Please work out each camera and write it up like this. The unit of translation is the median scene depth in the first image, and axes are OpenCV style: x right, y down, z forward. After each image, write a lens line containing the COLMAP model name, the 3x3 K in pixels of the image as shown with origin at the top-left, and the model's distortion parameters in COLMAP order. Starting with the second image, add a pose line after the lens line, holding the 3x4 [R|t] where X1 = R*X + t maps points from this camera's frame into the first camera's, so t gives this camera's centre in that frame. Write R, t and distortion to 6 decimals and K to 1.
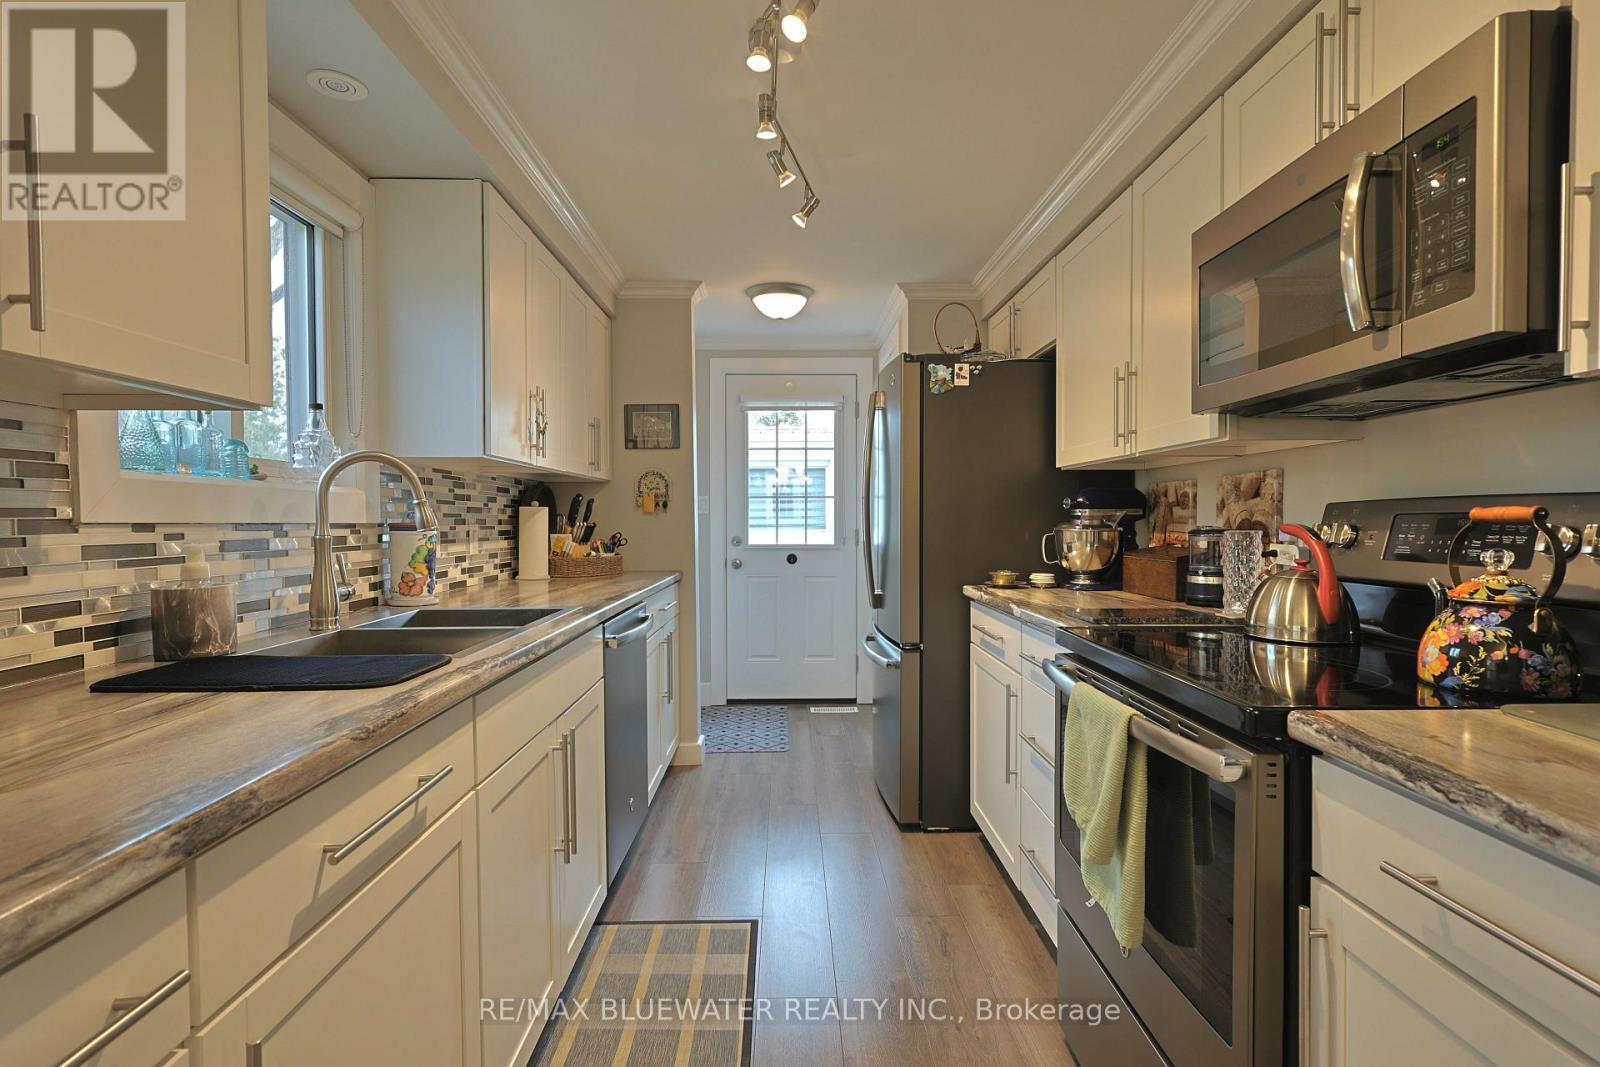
lens RADIAL K [[782.9, 0, 794.9], [0, 782.9, 531.2], [0, 0, 1]] dist [0.000153, -0.000018]
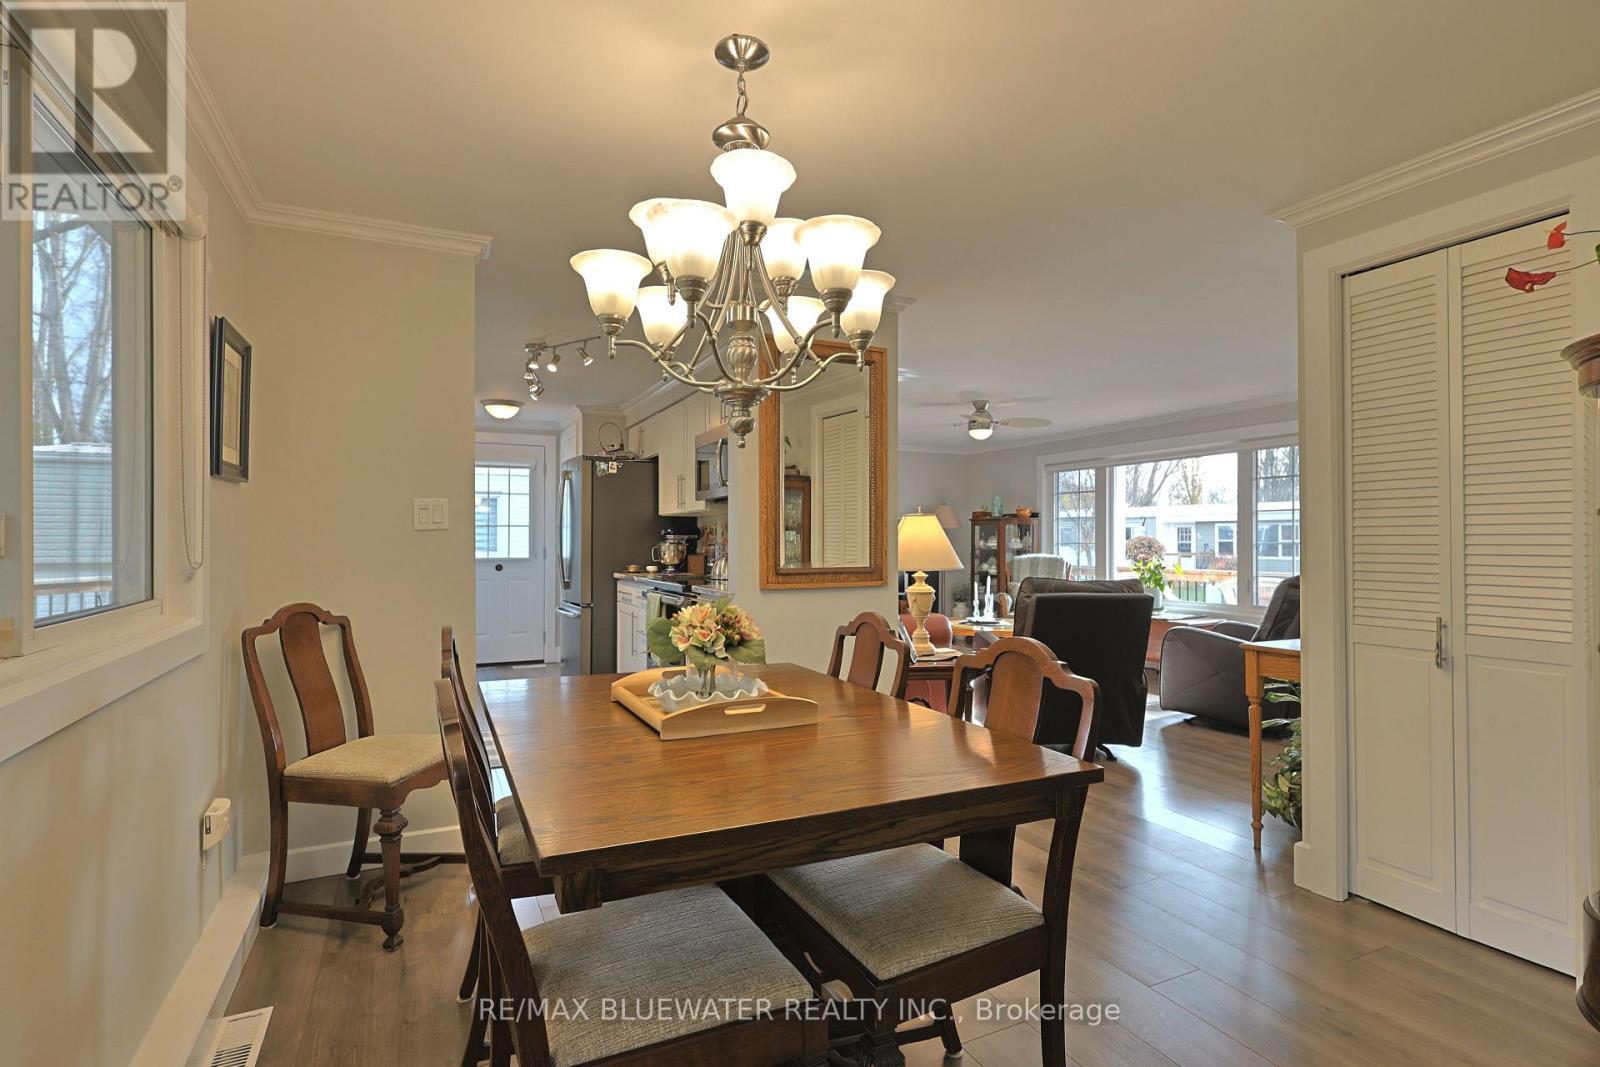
lens RADIAL K [[786.6, 0, 800.0], [0, 786.6, 533.5], [0, 0, 1]] dist [0.001266, 0.000238]
pose [[0.905981, 0.005224, 0.423286, -0.255284], [0.006753, 0.999618, -0.026792, 0.031722], [-0.423265, 0.027132, 0.905600, -1.278193]]
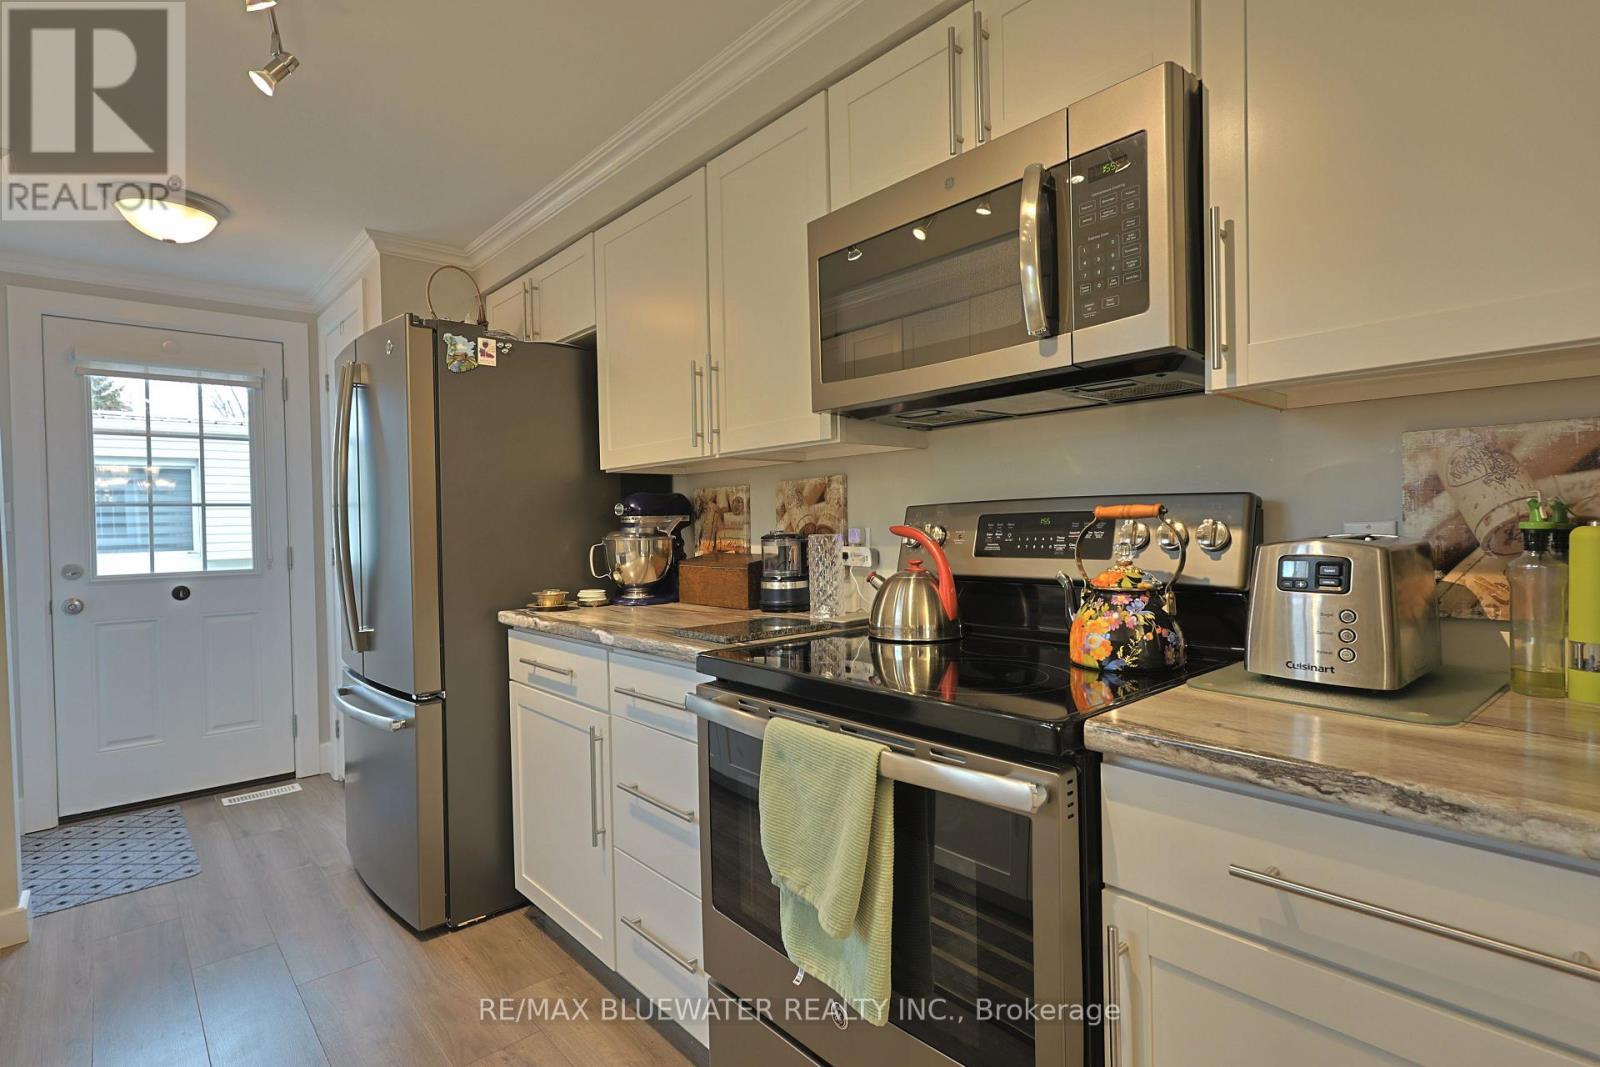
lens RADIAL K [[786.6, 0, 800.0], [0, 786.6, 533.5], [0, 0, 1]] dist [0.001266, 0.000238]
pose [[0.753451, -0.022094, 0.657133, -0.104665], [0.030017, 0.999549, -0.000811, -0.001757], [-0.656819, 0.020336, 0.753774, 0.222584]]
